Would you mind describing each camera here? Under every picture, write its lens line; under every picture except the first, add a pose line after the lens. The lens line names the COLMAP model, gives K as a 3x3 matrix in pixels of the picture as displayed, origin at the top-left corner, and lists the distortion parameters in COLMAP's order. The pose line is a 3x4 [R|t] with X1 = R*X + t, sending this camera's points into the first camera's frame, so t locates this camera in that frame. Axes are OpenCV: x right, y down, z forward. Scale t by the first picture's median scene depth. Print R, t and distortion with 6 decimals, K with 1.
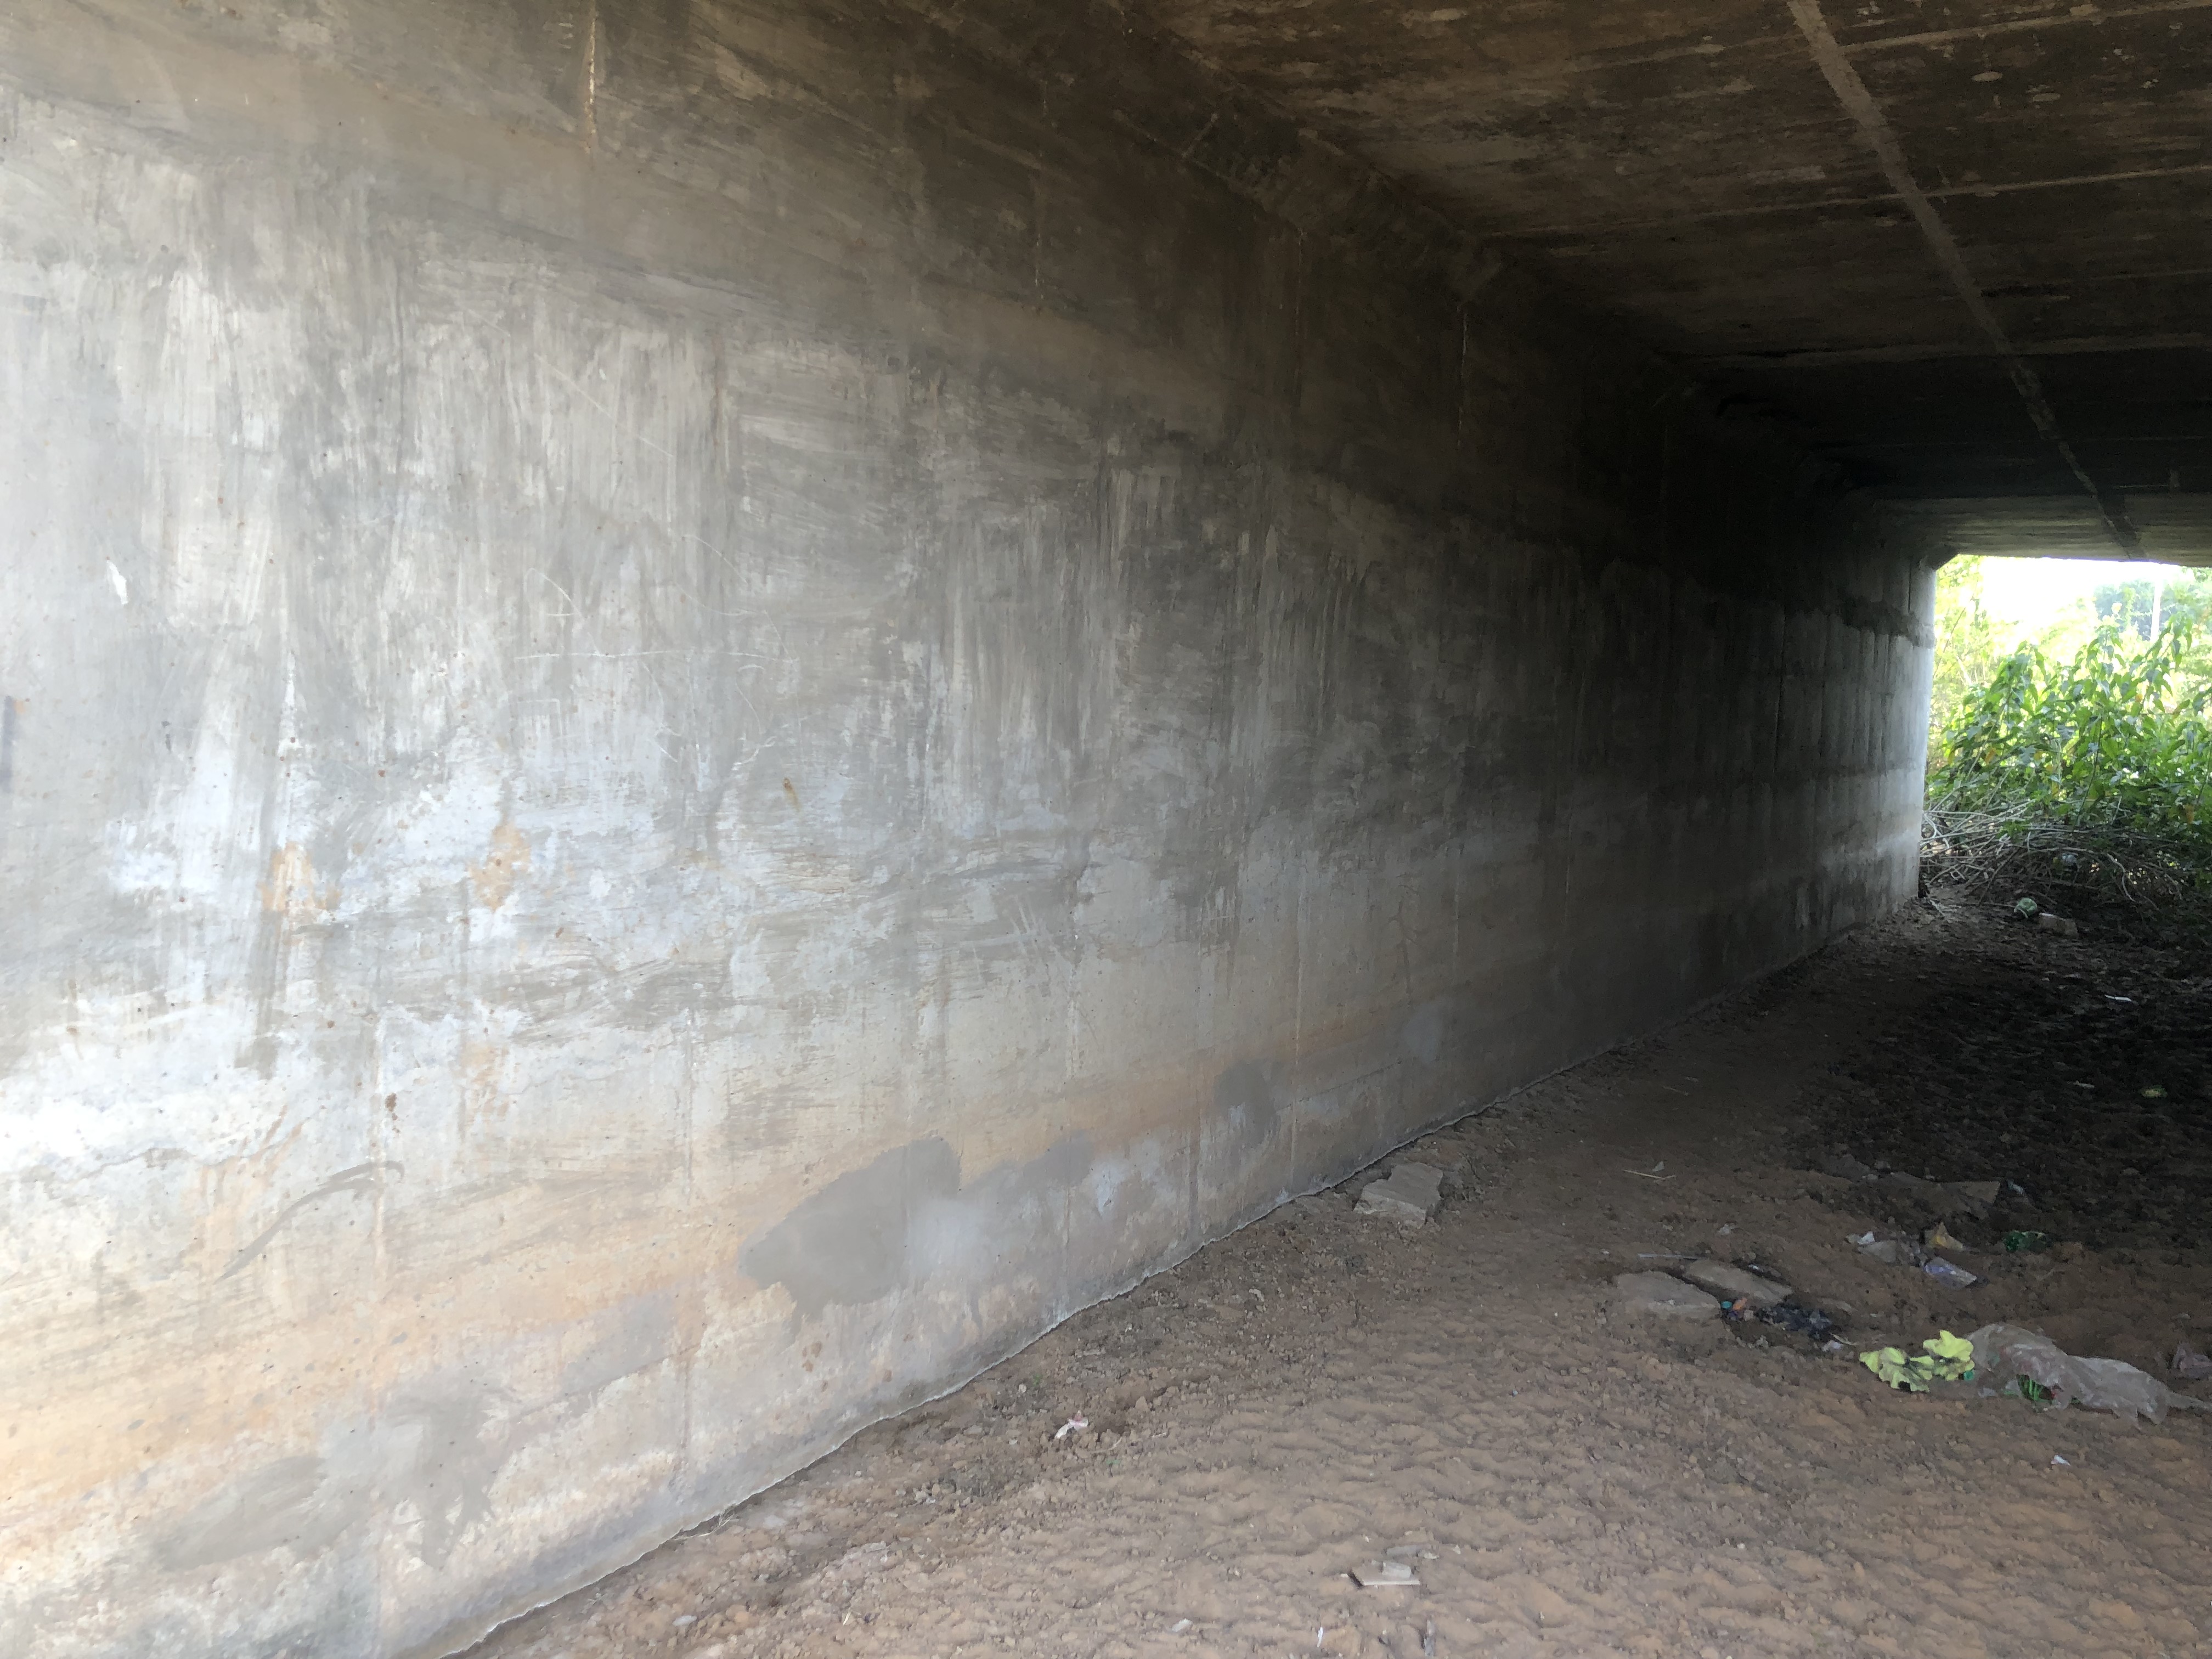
lens RADIAL K [[1822.8, 0, 1171.7], [0, 1822.8, 859.6], [0, 0, 1]] dist [0.033859, -0.020791]
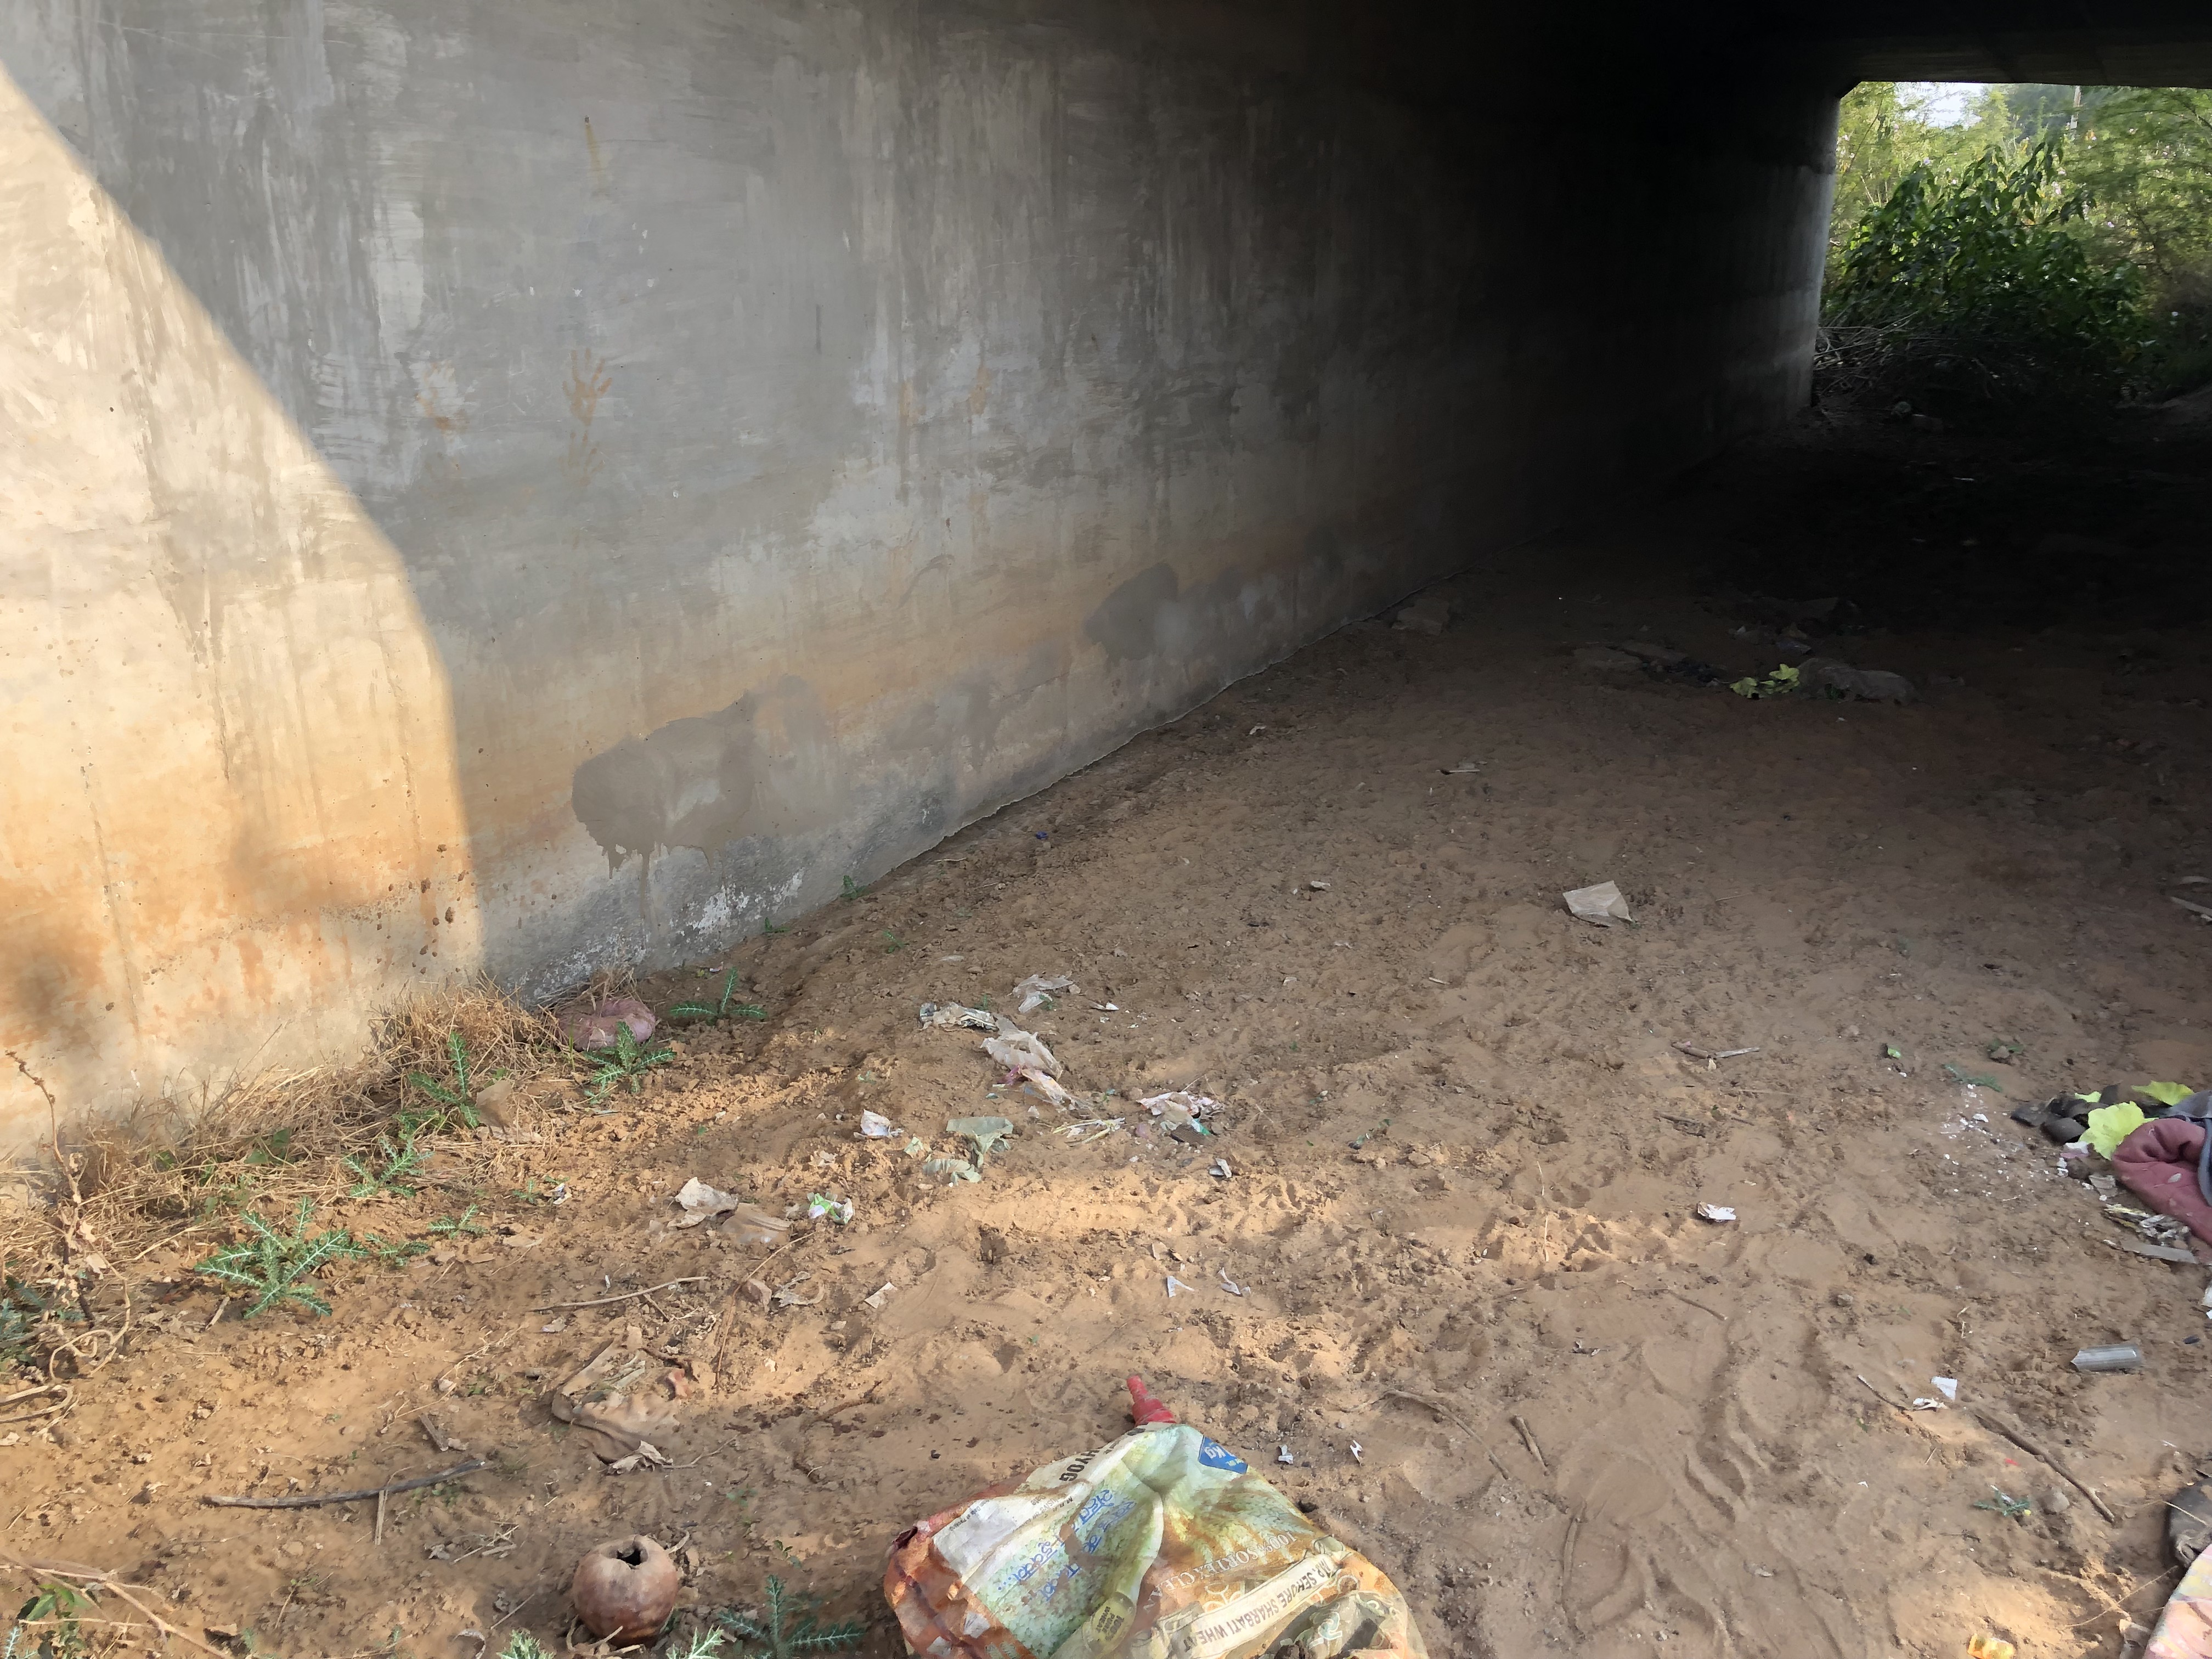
lens RADIAL K [[1822.8, 0, 1106.7], [0, 1822.8, 887.1], [0, 0, 1]] dist [0.033859, -0.020791]
pose [[0.998567, -0.052831, 0.008489, -0.242364], [0.049141, 0.968219, 0.245229, 0.035618], [-0.021175, -0.244461, 0.969428, -0.742855]]
